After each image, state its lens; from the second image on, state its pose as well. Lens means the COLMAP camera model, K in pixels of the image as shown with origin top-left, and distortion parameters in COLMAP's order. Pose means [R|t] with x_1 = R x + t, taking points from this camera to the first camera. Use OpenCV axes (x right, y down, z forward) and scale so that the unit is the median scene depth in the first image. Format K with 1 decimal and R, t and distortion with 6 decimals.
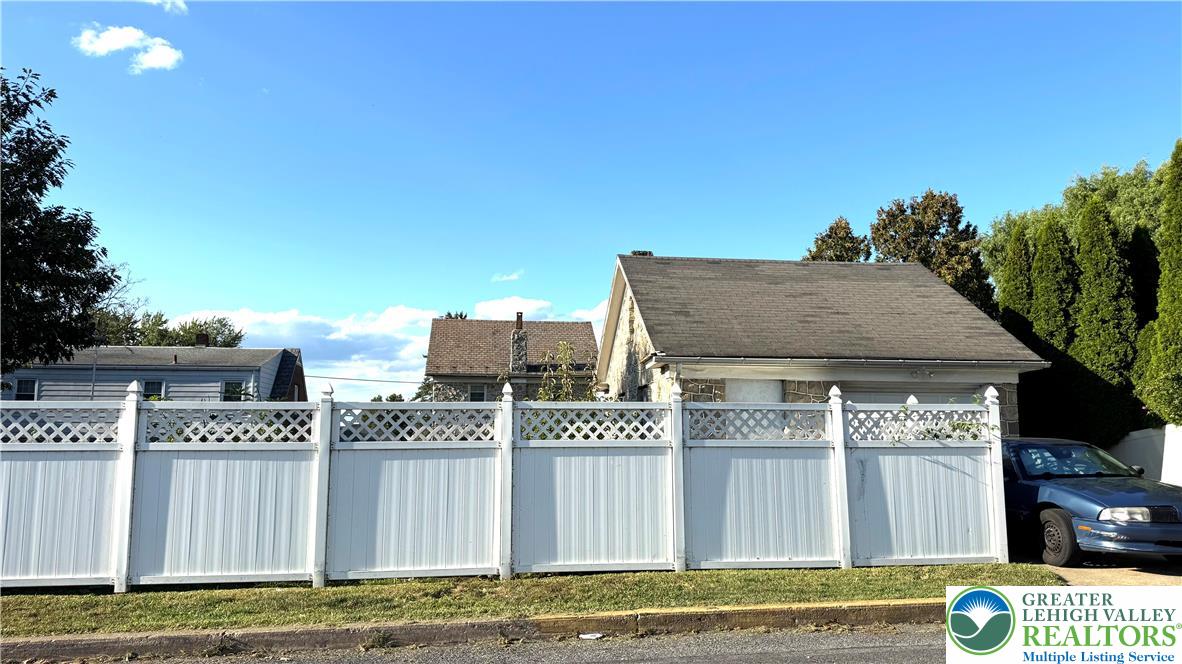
lens RADIAL K [[824.1, 0, 548.9], [0, 824.1, 334.3], [0, 0, 1]] dist [0.018388, -0.005336]
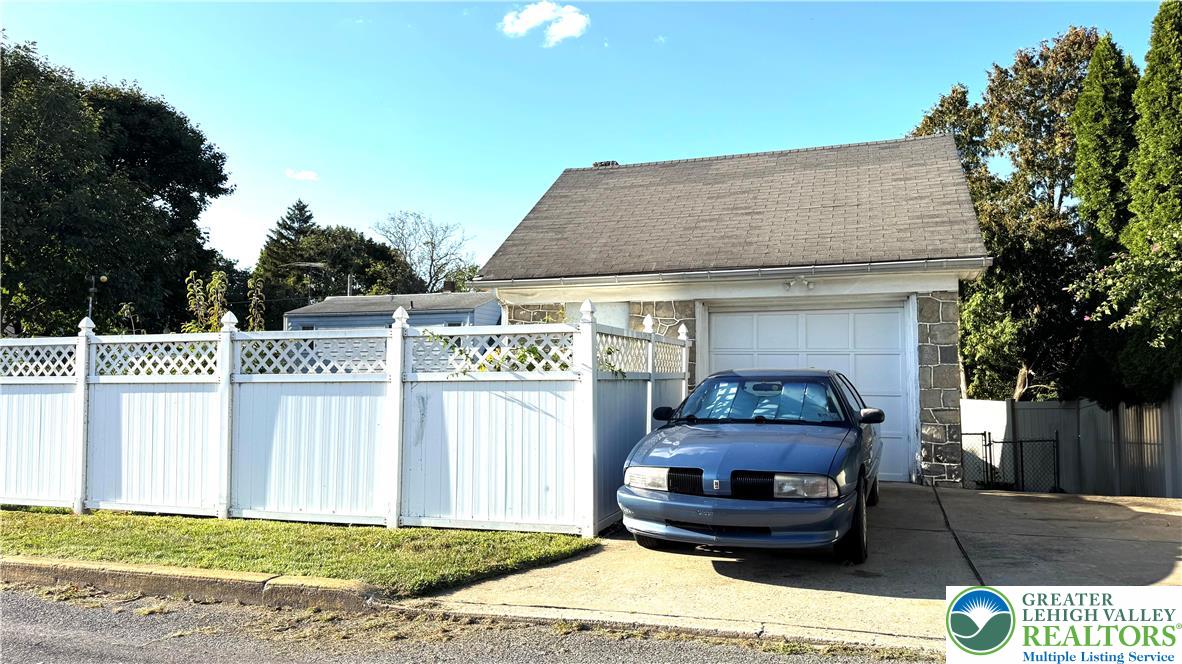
lens RADIAL K [[824.1, 0, 548.9], [0, 824.1, 334.3], [0, 0, 1]] dist [0.018388, -0.005336]
pose [[0.905381, -0.028440, -0.423646, 0.826465], [0.059638, 0.996381, 0.060565, 0.049429], [0.420390, -0.080100, 0.903801, 0.326755]]
